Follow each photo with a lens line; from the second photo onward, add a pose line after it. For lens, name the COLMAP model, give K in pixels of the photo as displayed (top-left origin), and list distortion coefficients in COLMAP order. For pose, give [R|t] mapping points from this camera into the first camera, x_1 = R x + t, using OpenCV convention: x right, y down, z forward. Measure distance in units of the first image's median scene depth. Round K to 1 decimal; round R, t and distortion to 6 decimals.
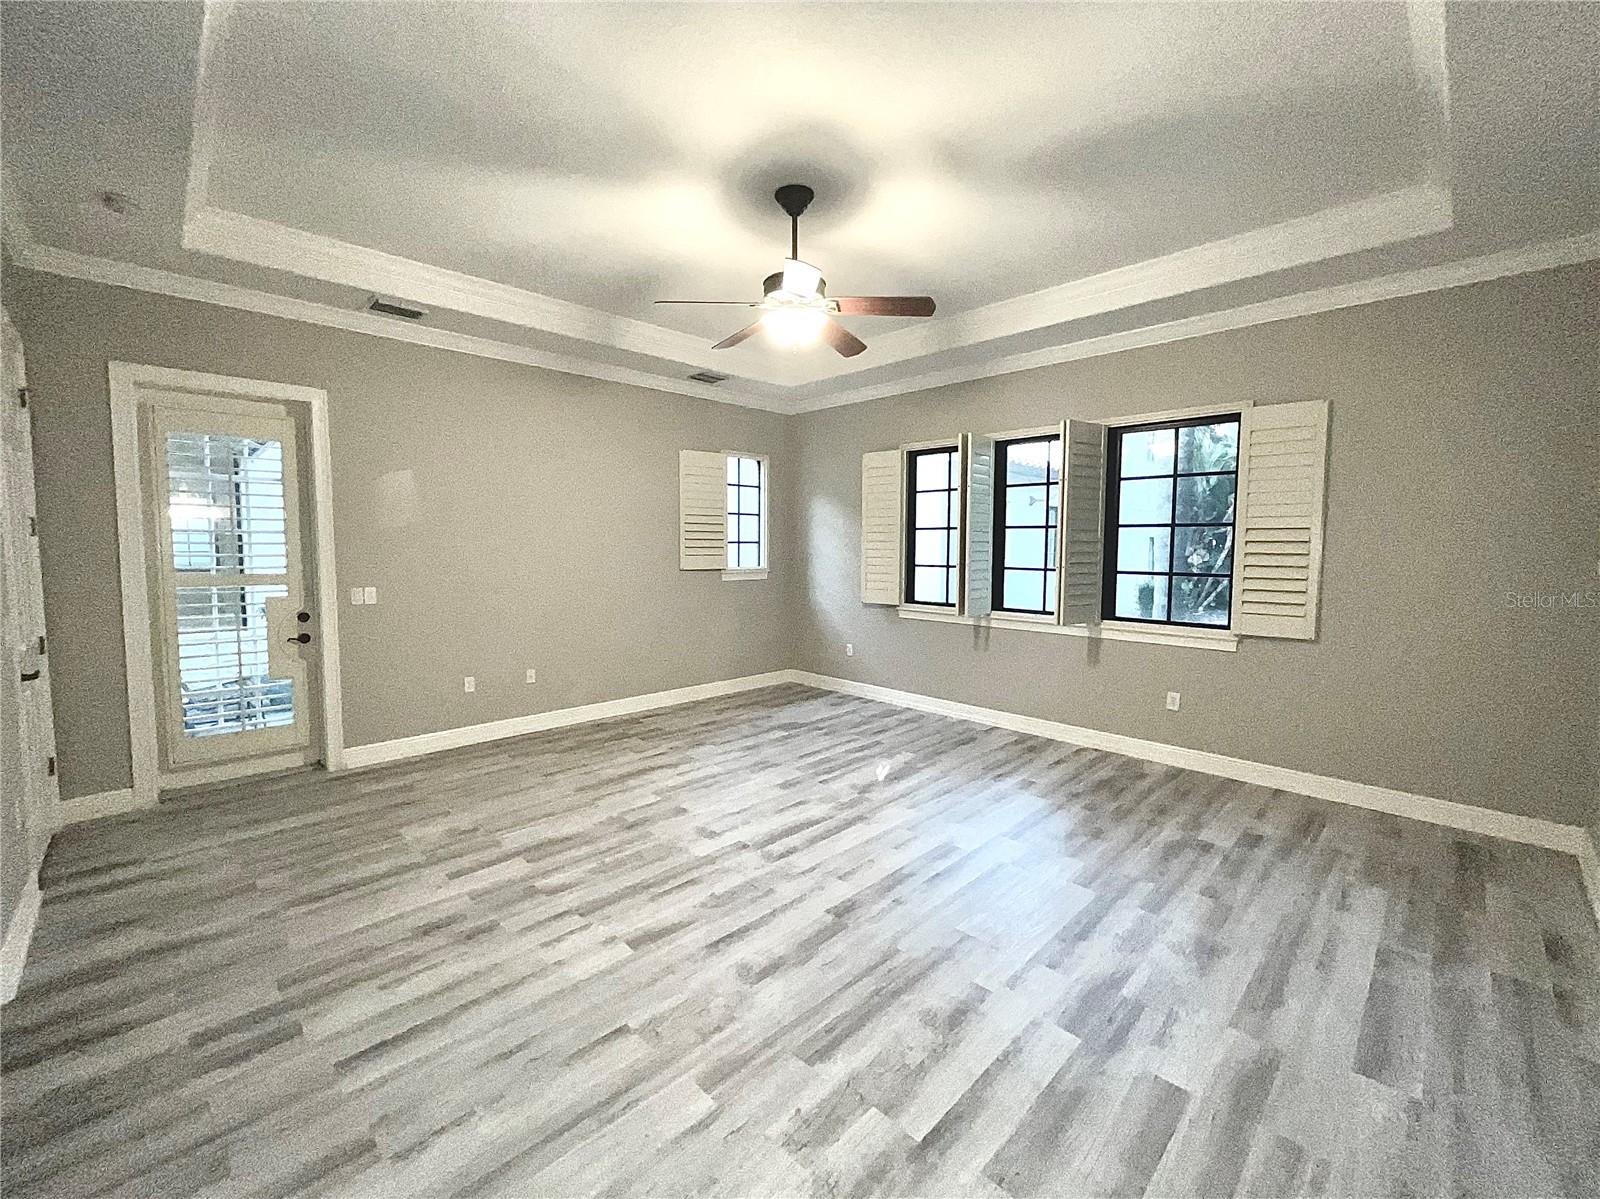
lens RADIAL K [[656.0, 0, 797.2], [0, 656.0, 591.1], [0, 0, 1]] dist [-0.005954, 0.000336]
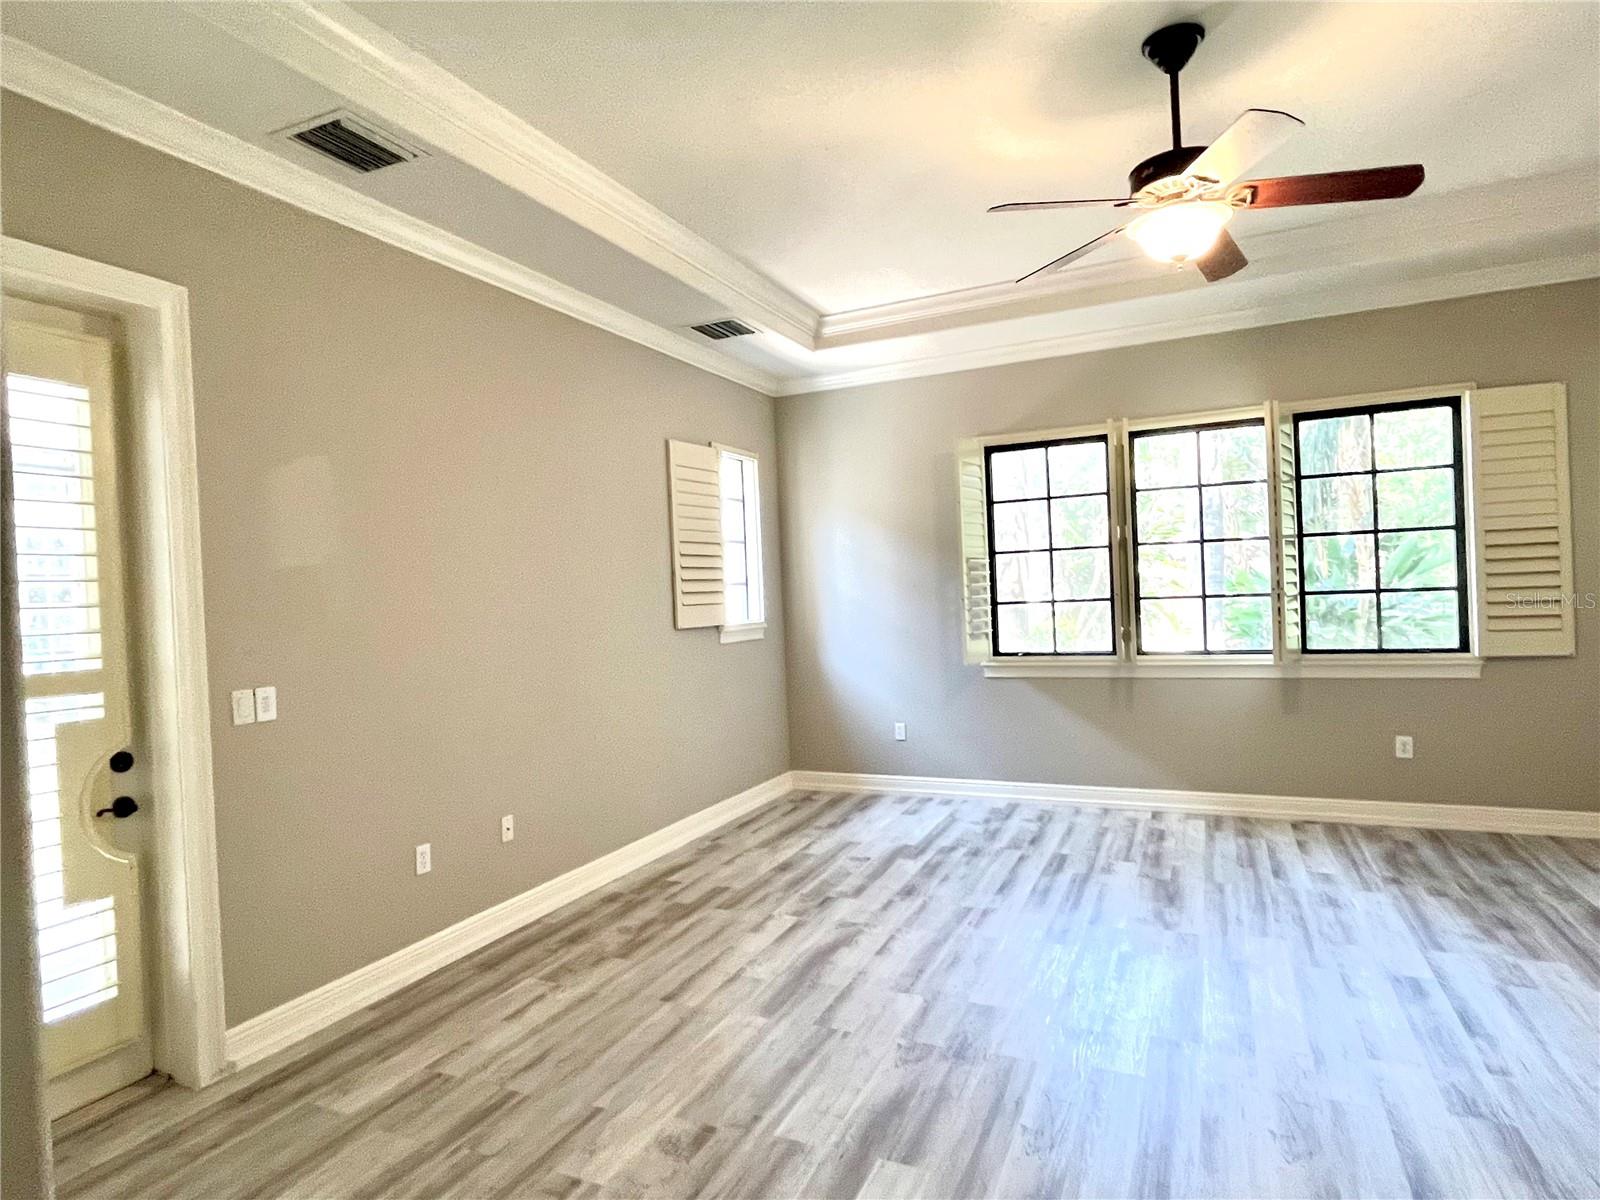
lens RADIAL K [[876.7, 0, 802.3], [0, 876.7, 602.7], [0, 0, 1]] dist [-0.001255, 0.000647]
pose [[0.935554, -0.048547, 0.349831, -0.503545], [0.072465, 0.995820, -0.055601, -0.003182], [-0.345670, 0.077369, 0.935161, 0.235129]]
